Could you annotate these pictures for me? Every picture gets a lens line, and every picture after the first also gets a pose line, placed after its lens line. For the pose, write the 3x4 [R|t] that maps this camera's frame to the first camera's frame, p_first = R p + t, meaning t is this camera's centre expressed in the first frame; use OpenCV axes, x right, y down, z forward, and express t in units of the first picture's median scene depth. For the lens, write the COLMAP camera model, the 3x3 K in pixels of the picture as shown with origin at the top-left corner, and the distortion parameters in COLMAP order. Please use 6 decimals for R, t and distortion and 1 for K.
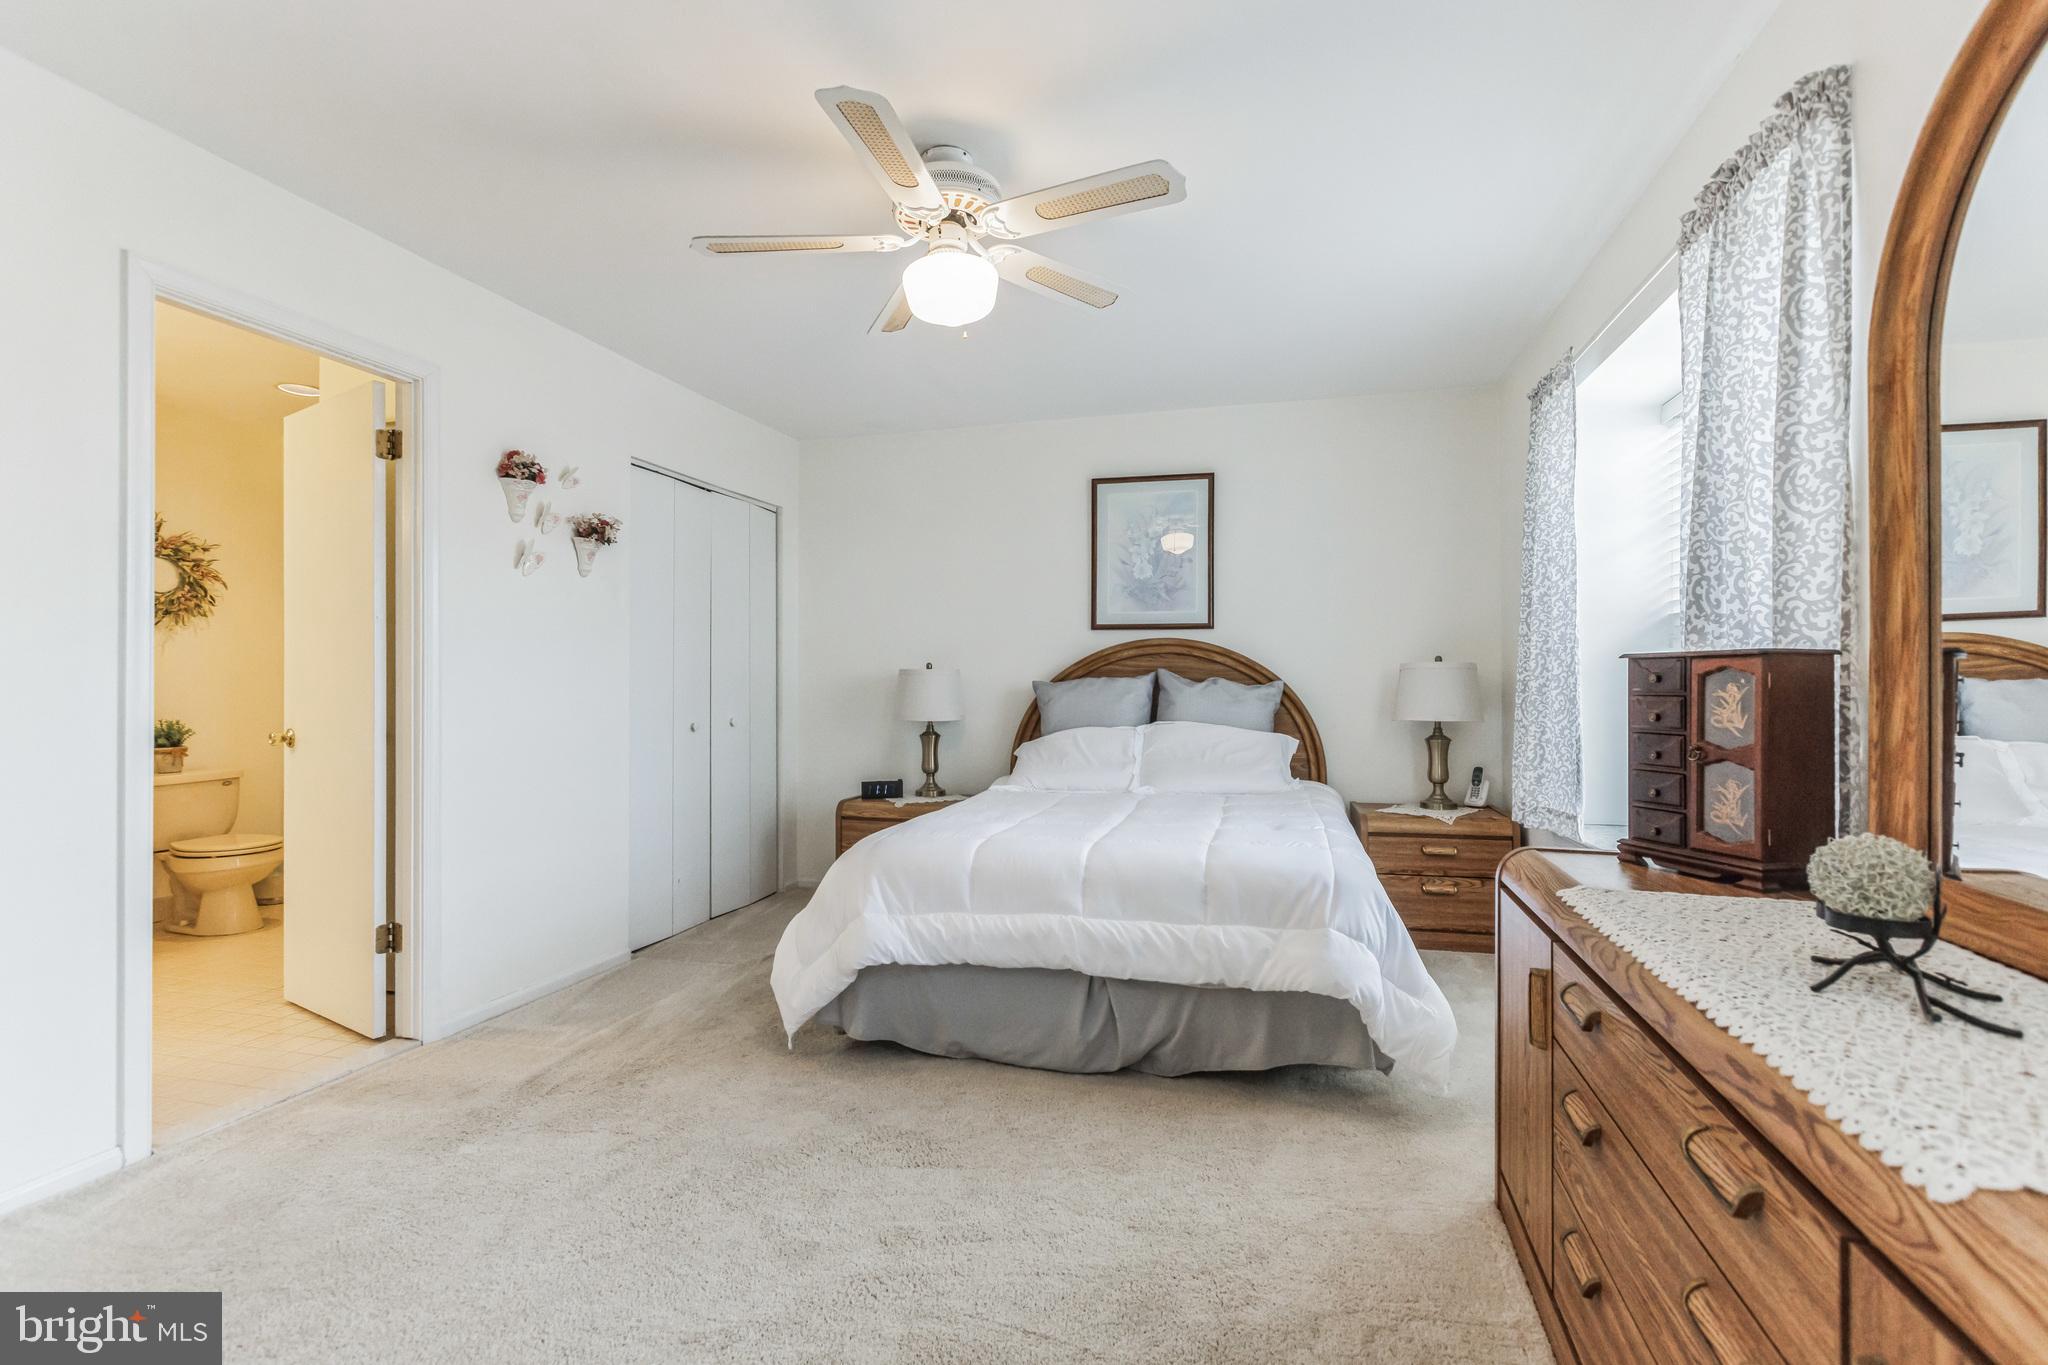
lens RADIAL K [[930.7, 0, 1028.6], [0, 930.7, 676.3], [0, 0, 1]] dist [-0.000389, 0.000048]
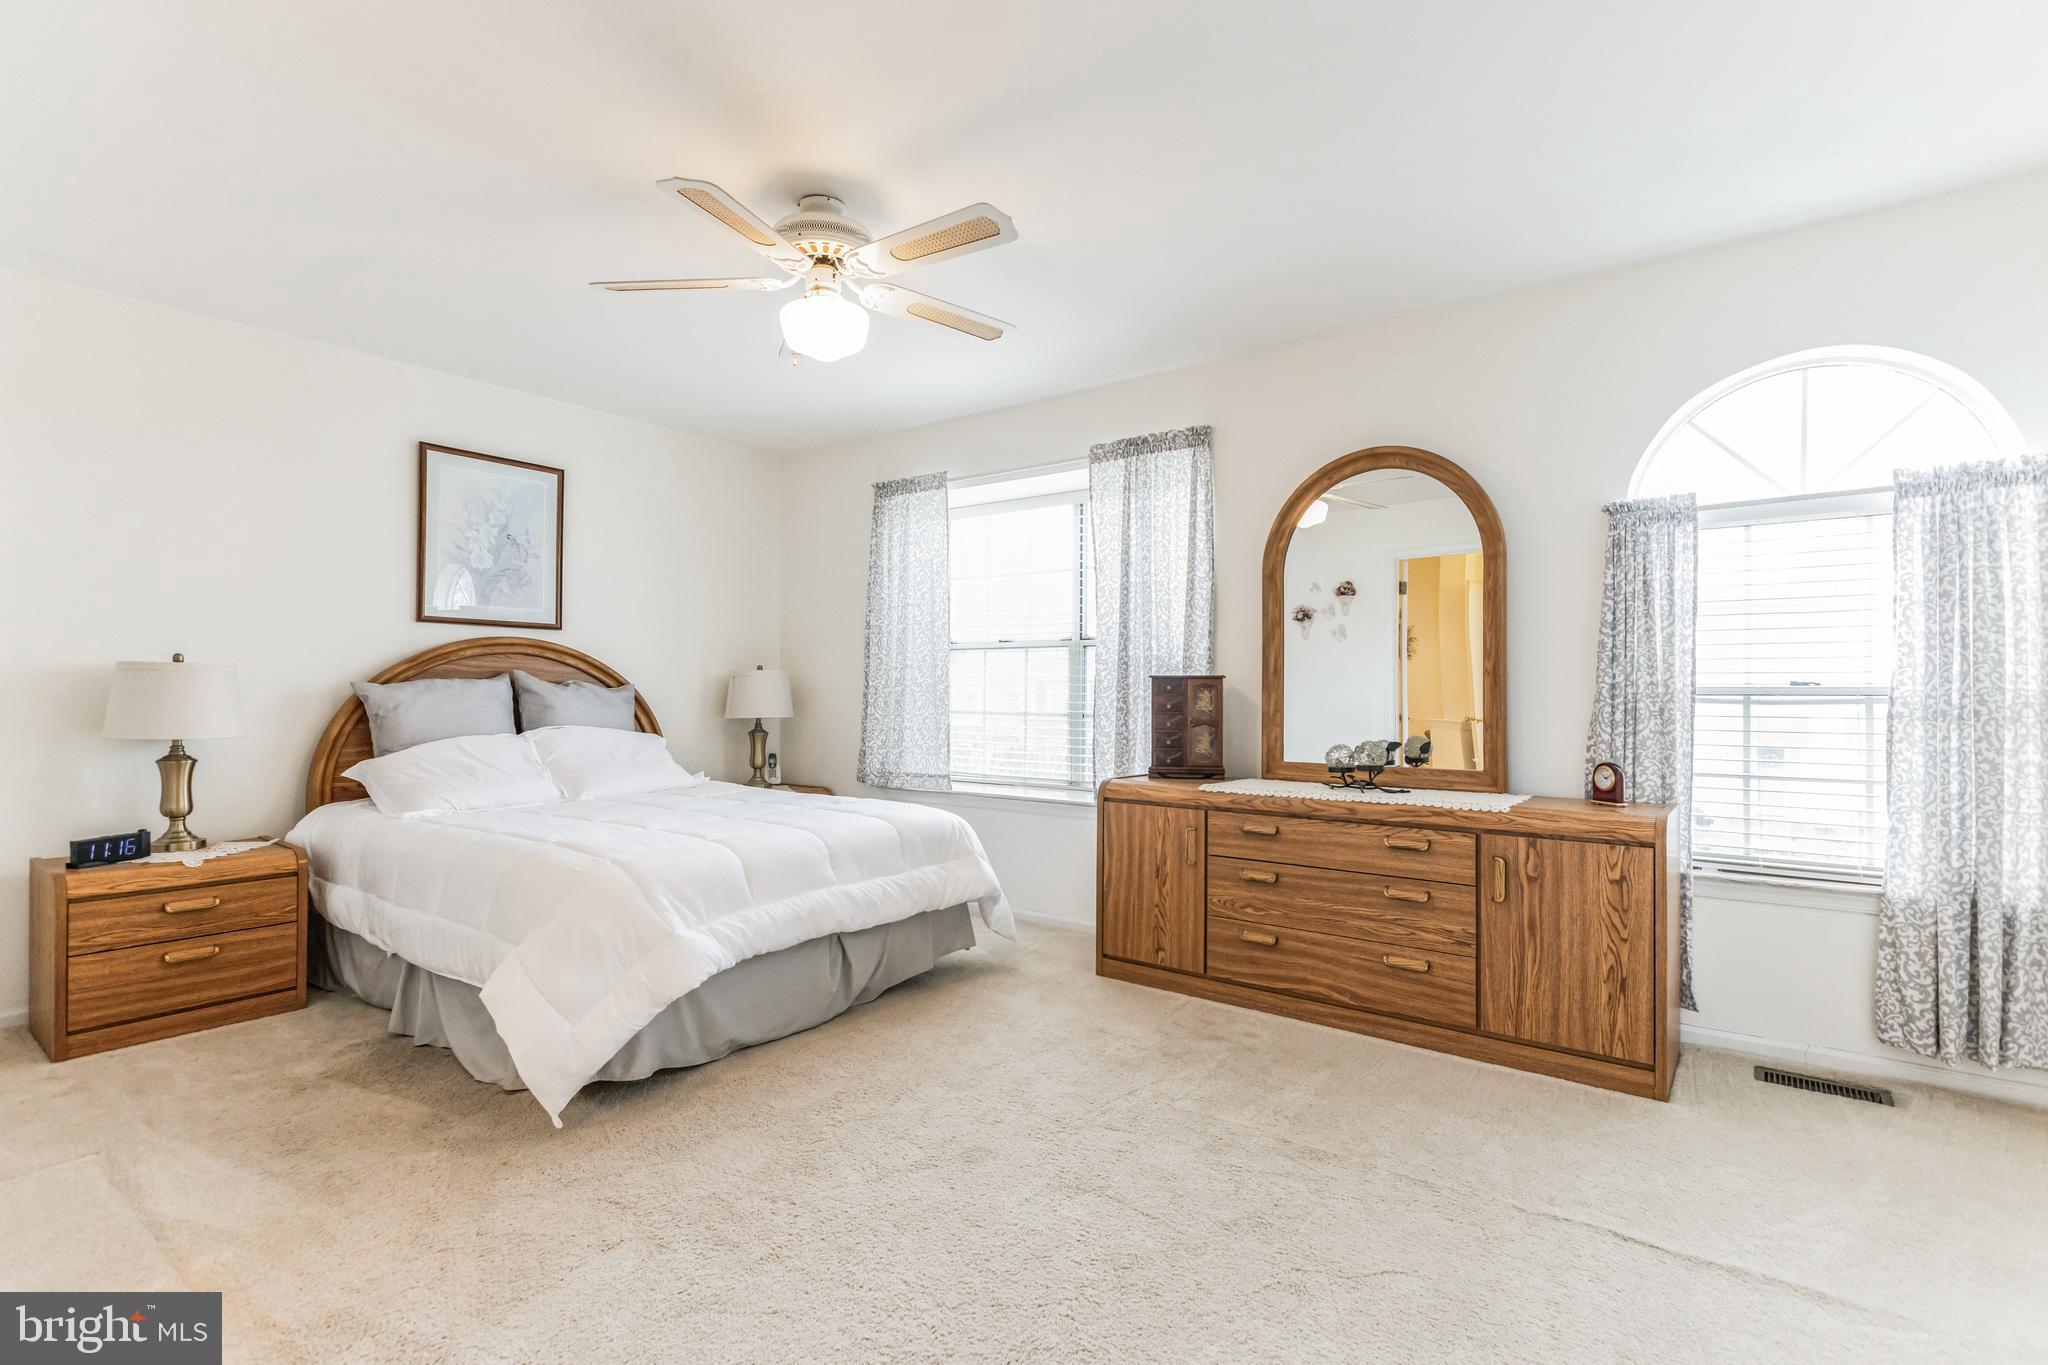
lens RADIAL K [[954.5, 0, 979.7], [0, 954.5, 692.7], [0, 0, 1]] dist [0.002058, 0.000569]
pose [[0.403046, 0.000104, 0.915180, -0.542706], [-0.011486, 0.999922, 0.004945, 0.004272], [-0.915108, -0.012505, 0.403016, 0.198946]]
